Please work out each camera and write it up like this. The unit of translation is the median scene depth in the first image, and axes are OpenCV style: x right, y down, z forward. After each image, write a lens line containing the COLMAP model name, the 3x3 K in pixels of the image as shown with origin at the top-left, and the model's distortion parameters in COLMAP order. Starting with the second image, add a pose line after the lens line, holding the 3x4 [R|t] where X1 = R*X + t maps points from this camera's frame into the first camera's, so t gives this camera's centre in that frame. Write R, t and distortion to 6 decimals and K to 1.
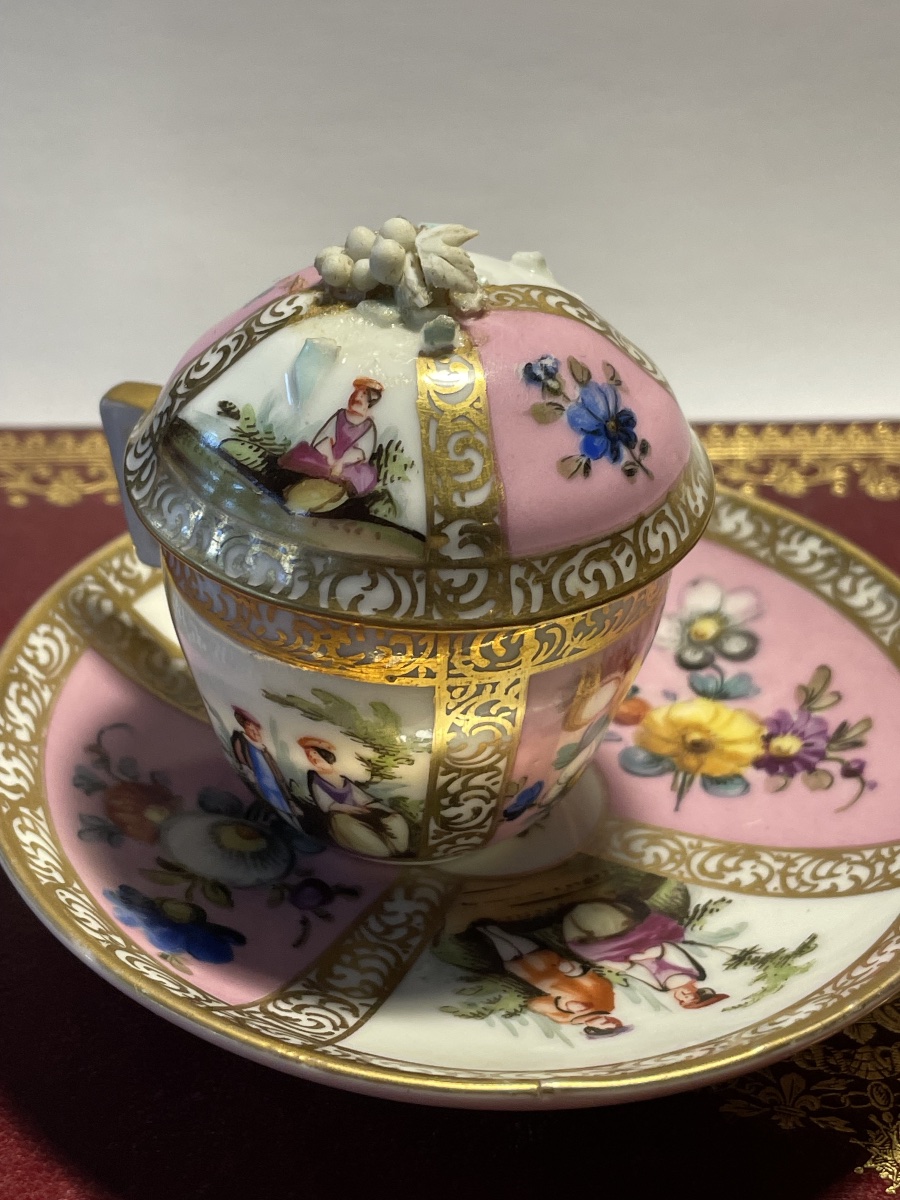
lens RADIAL K [[1828.6, 0, 446.0], [0, 1828.6, 514.7], [0, 0, 1]] dist [0.150516, -0.490383]
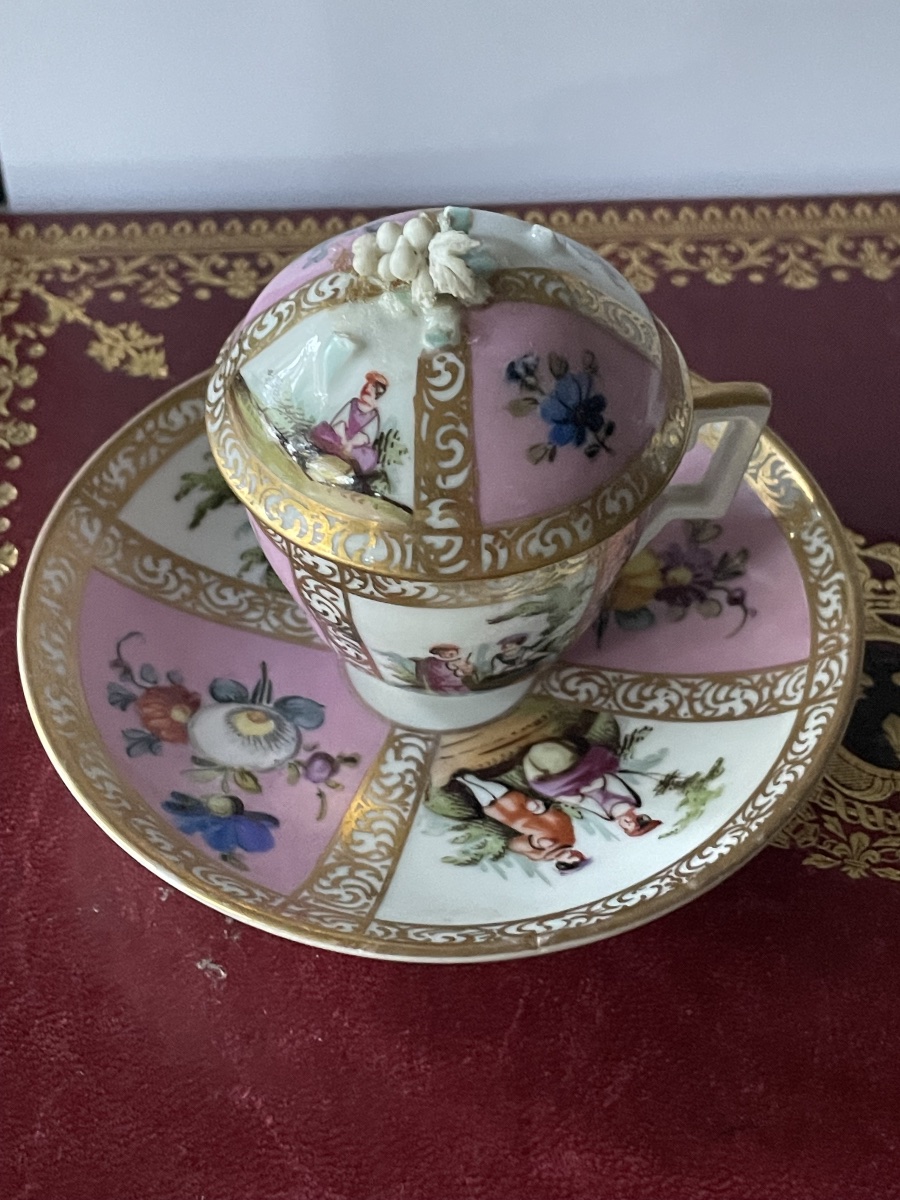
lens RADIAL K [[1817.1, 0, 466.9], [0, 1817.1, 515.4], [0, 0, 1]] dist [0.136637, -0.061690]
pose [[0.988565, -0.120105, 0.091186, -0.068177], [0.091954, 0.959372, 0.266738, -0.278742], [-0.119518, -0.255303, 0.959446, -0.149242]]
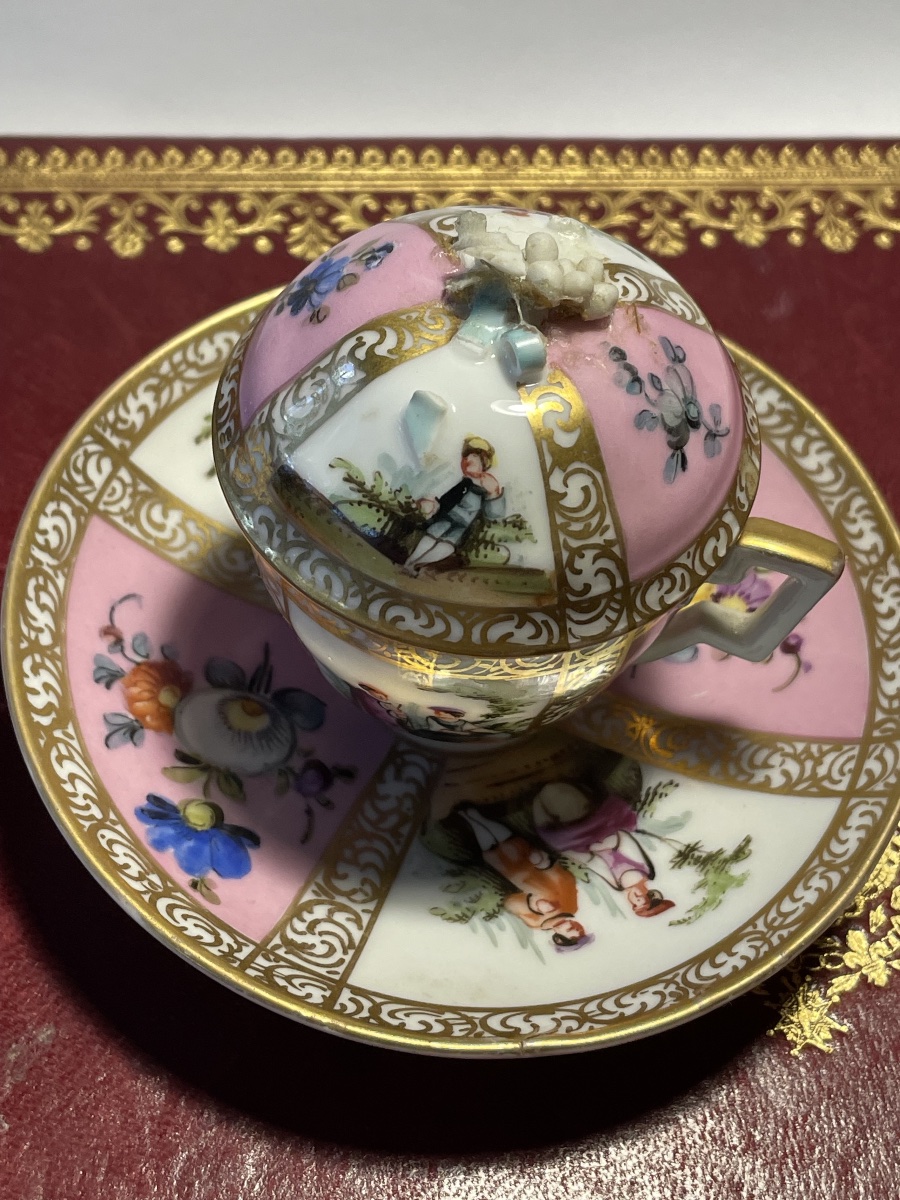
lens RADIAL K [[1820.5, 0, 455.3], [0, 1820.5, 478.2], [0, 0, 1]] dist [0.160848, -0.524273]
pose [[0.997937, 0.009770, 0.063461, -0.059619], [-0.032532, 0.929041, 0.368543, -0.390076], [-0.055357, -0.369847, 0.927442, 0.016004]]
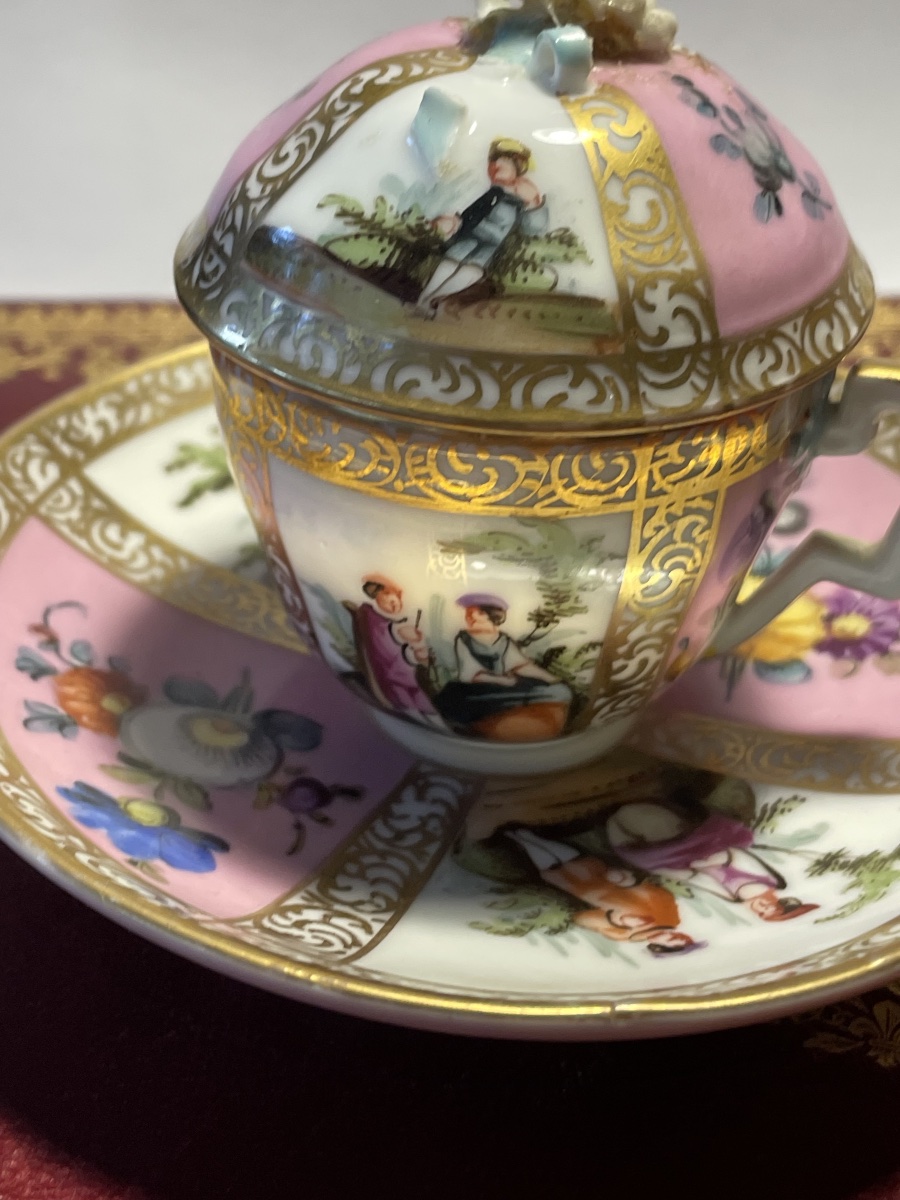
lens RADIAL K [[1842.4, 0, 432.0], [0, 1842.4, 474.3], [0, 0, 1]] dist [0.156859, -0.534423]
pose [[0.999393, -0.001531, 0.034796, -0.044993], [0.001794, 0.999970, -0.007541, 0.067948], [-0.034783, 0.007599, 0.999366, 0.159103]]
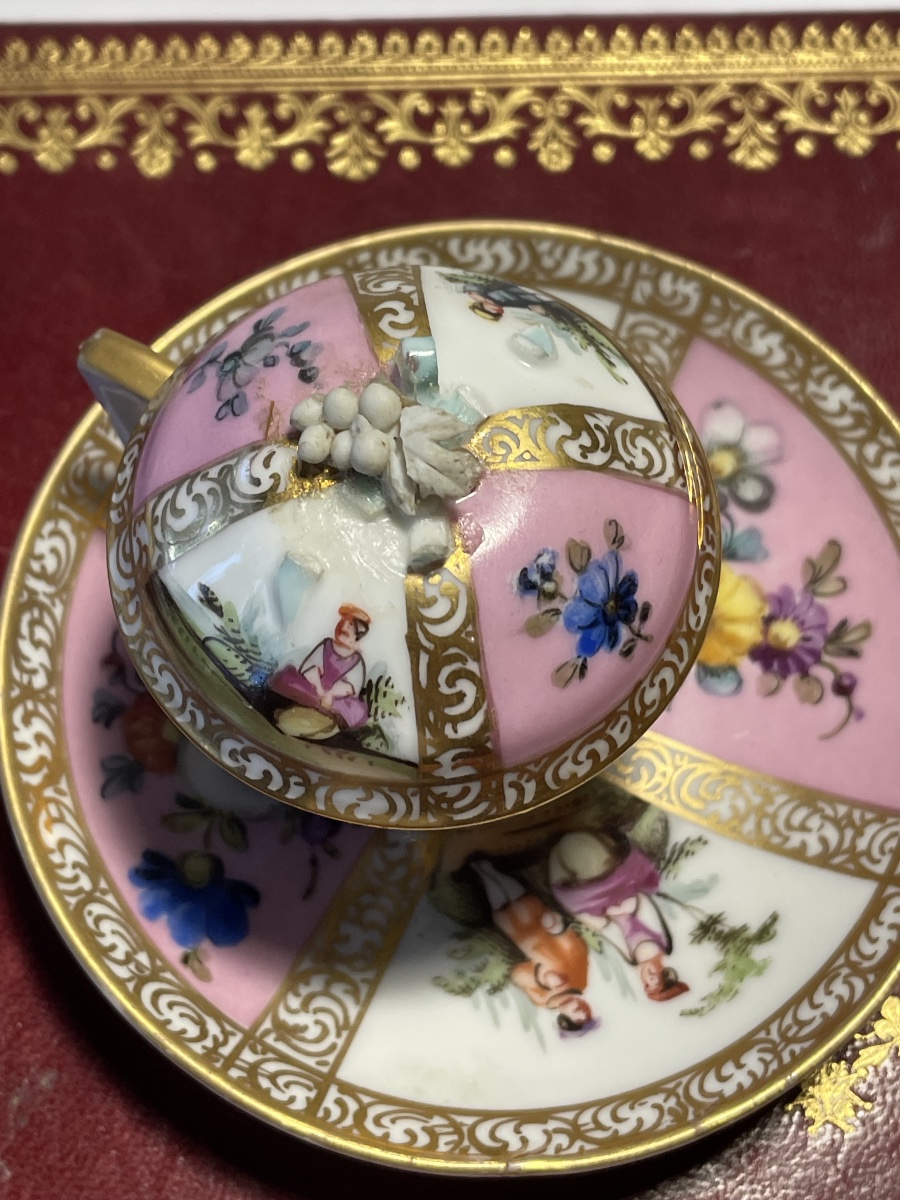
lens RADIAL K [[1824.7, 0, 427.1], [0, 1824.7, 505.8], [0, 0, 1]] dist [0.177347, -0.670283]
pose [[0.998865, 0.022820, -0.041809, 0.031594], [0.004919, 0.823641, 0.567090, -0.570316], [0.047377, -0.566652, 0.822594, 0.218802]]
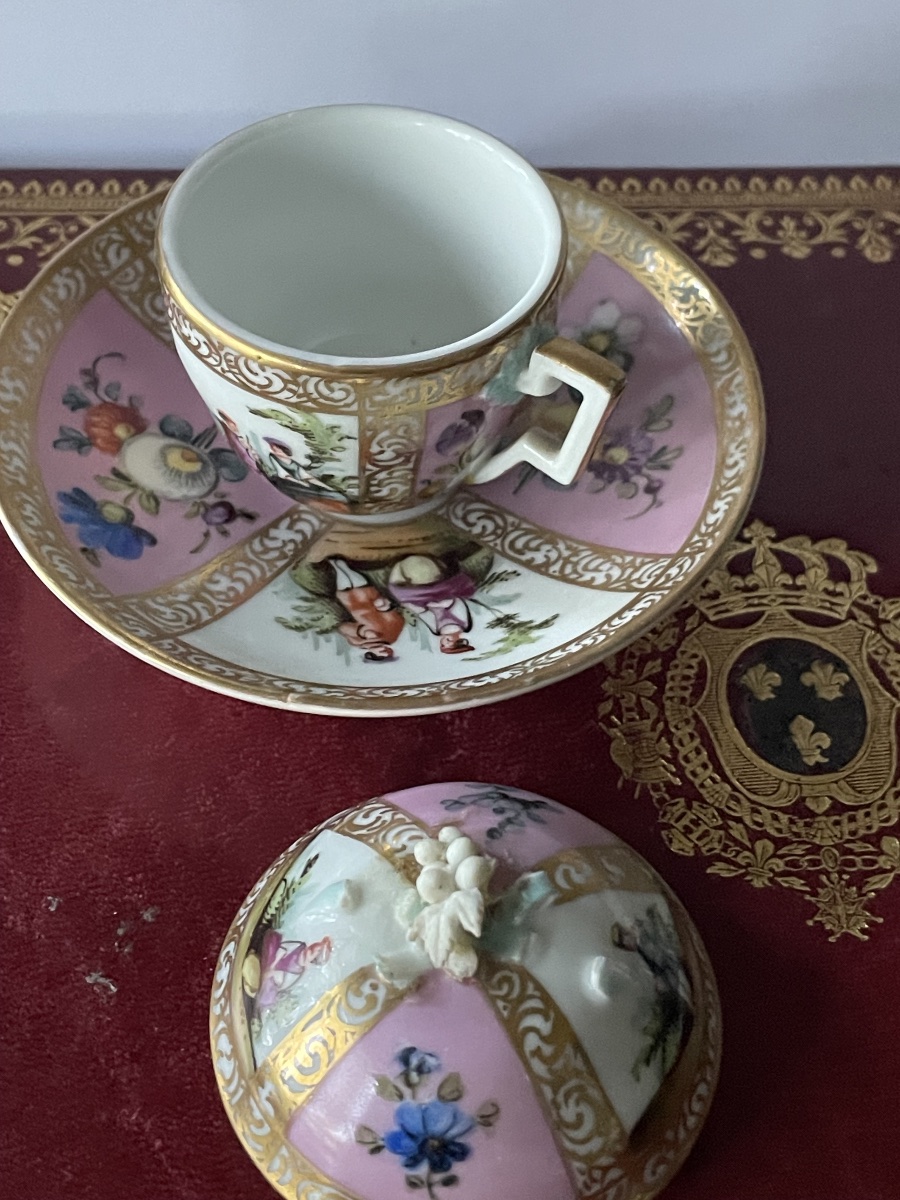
lens RADIAL K [[1837.3, 0, 475.3], [0, 1837.3, 472.3], [0, 0, 1]] dist [0.196283, -0.546902]
pose [[0.975880, 0.176520, -0.128448, 0.284023], [-0.133488, 0.948065, 0.288710, -0.243564], [0.172740, -0.264600, 0.948761, -0.253812]]
